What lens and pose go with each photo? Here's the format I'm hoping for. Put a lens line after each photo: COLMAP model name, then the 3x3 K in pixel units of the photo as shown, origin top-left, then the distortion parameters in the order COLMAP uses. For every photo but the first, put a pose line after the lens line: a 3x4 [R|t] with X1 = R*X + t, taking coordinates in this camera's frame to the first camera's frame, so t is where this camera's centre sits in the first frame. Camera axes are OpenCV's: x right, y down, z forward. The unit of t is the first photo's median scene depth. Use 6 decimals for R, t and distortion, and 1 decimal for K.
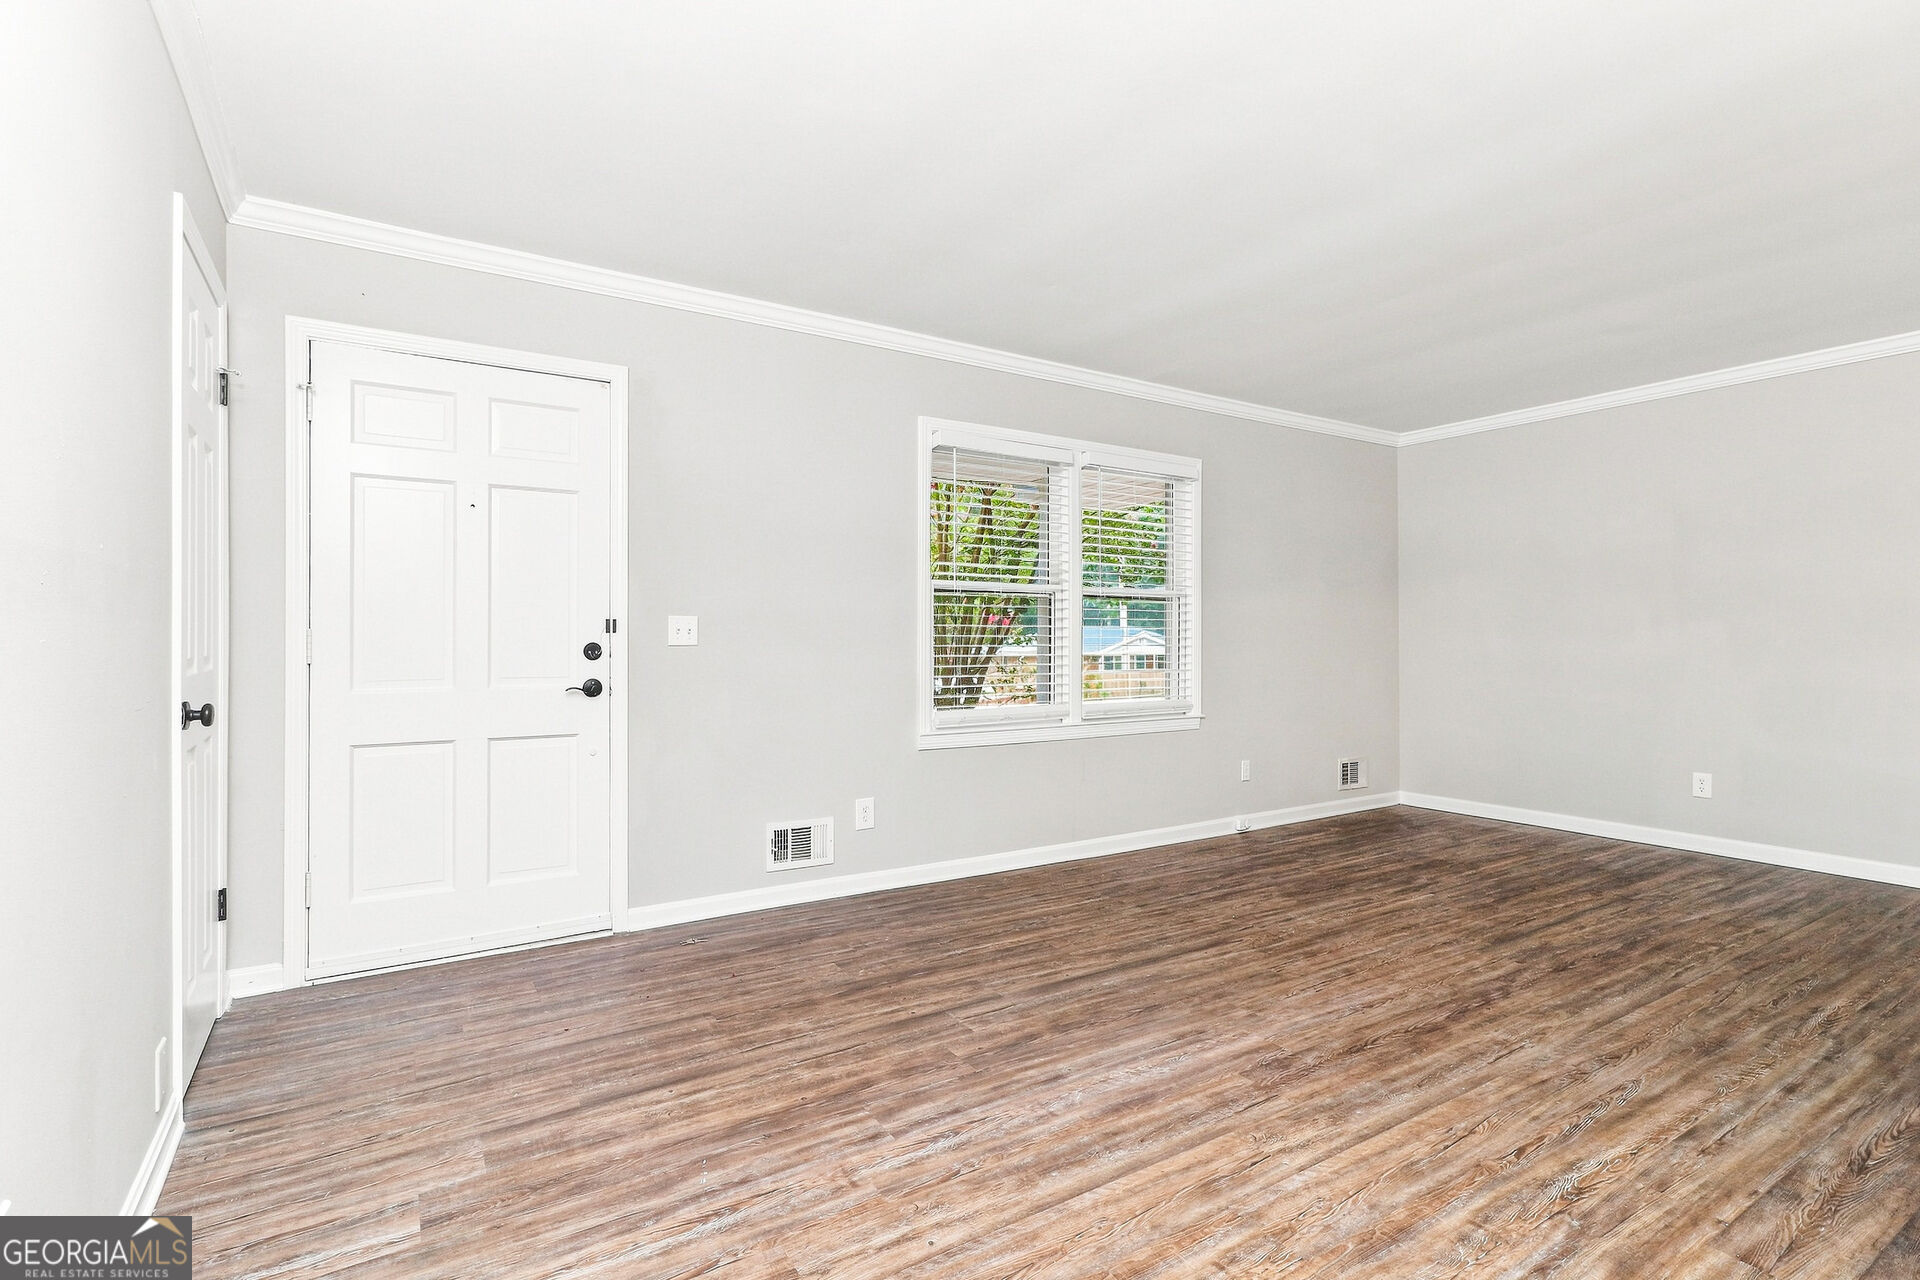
lens RADIAL K [[892.1, 0, 944.9], [0, 892.1, 635.8], [0, 0, 1]] dist [-0.024839, 0.004198]
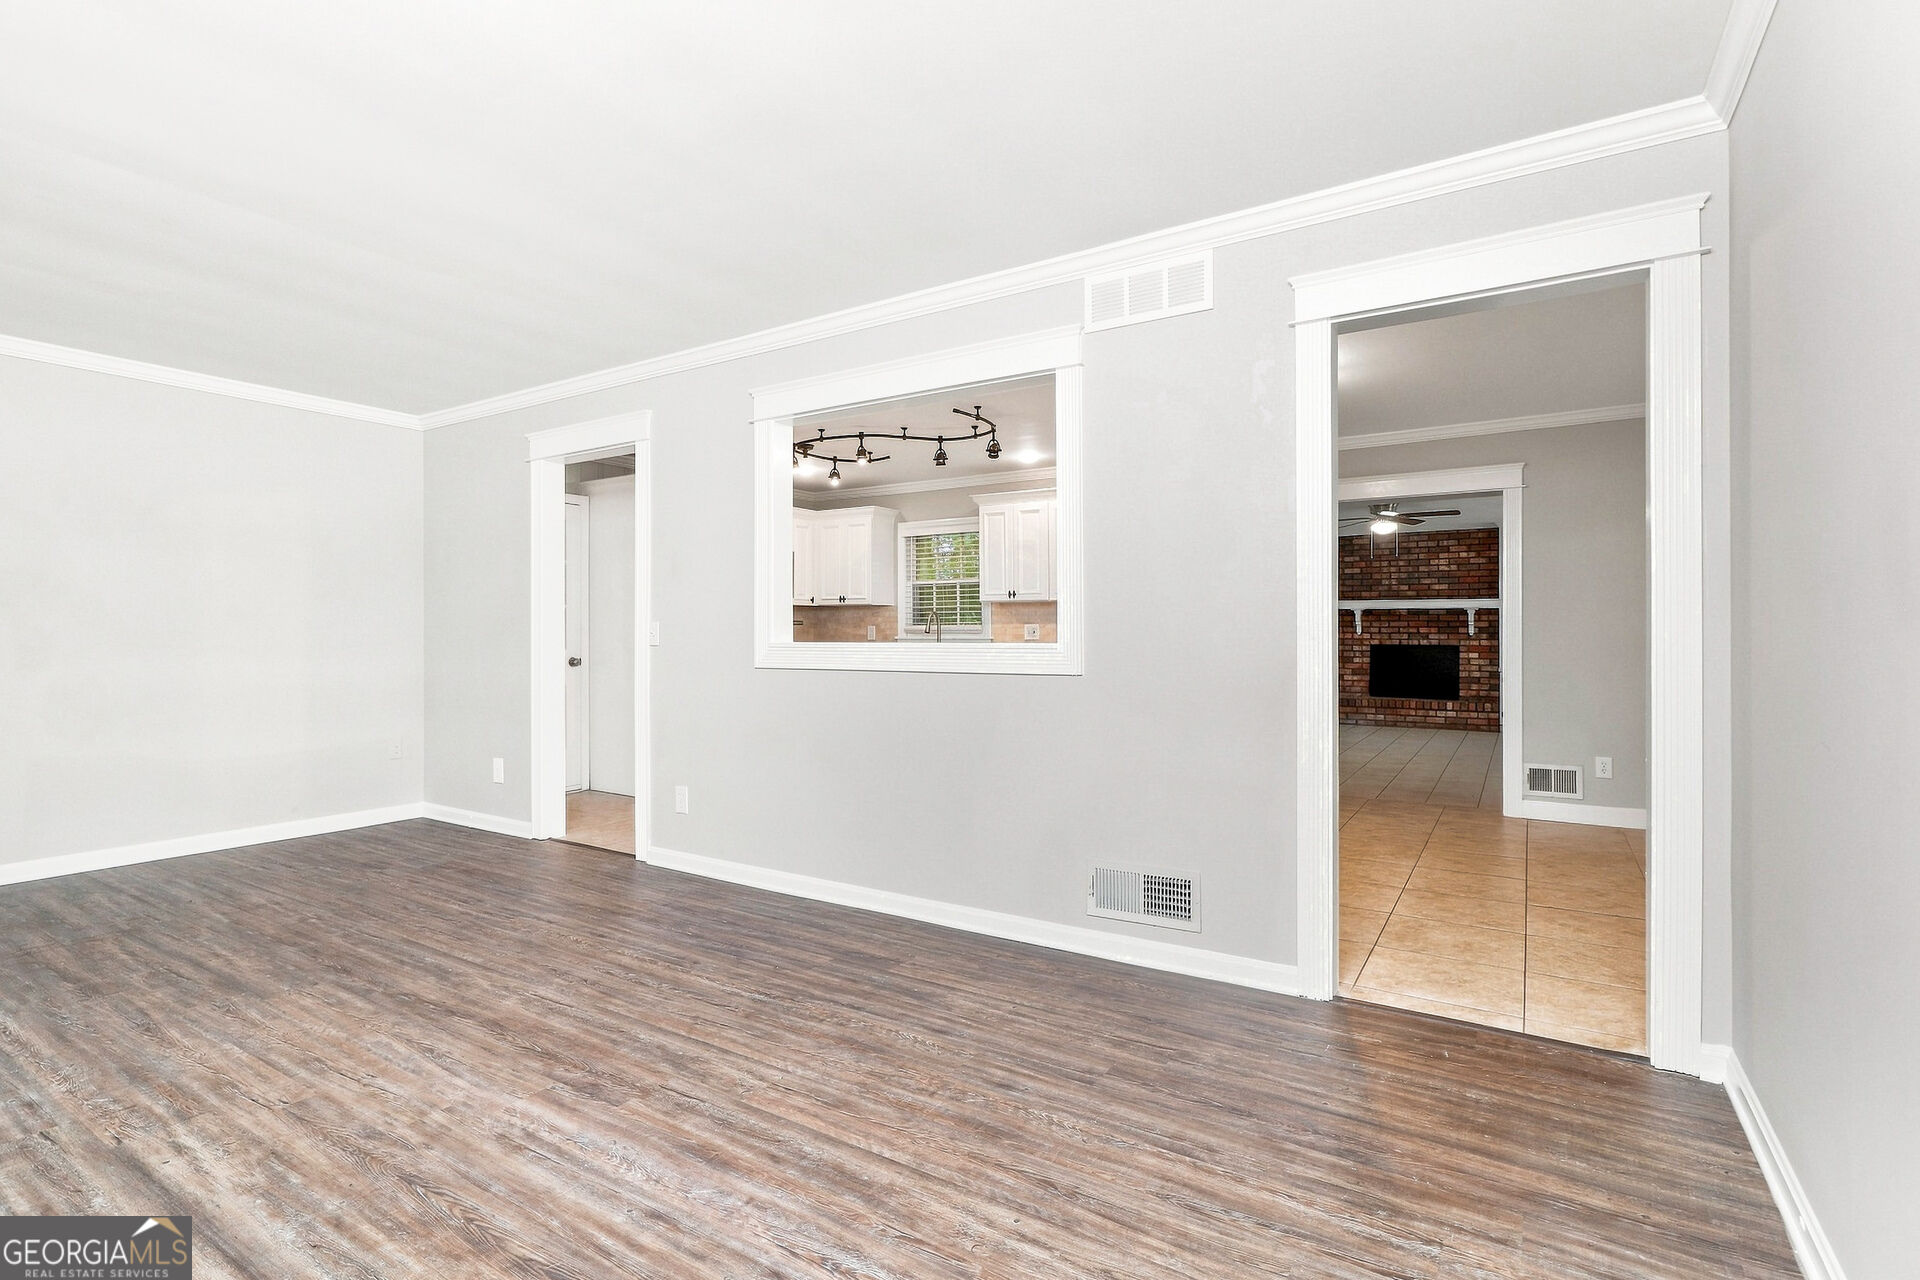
lens RADIAL K [[892.1, 0, 945.4], [0, 892.1, 632.8], [0, 0, 1]] dist [-0.024839, 0.004198]
pose [[-0.416813, -0.000969, 0.908992, -0.598986], [0.005383, 0.999979, 0.003535, -0.003786], [-0.908976, 0.006367, -0.416799, 0.977688]]
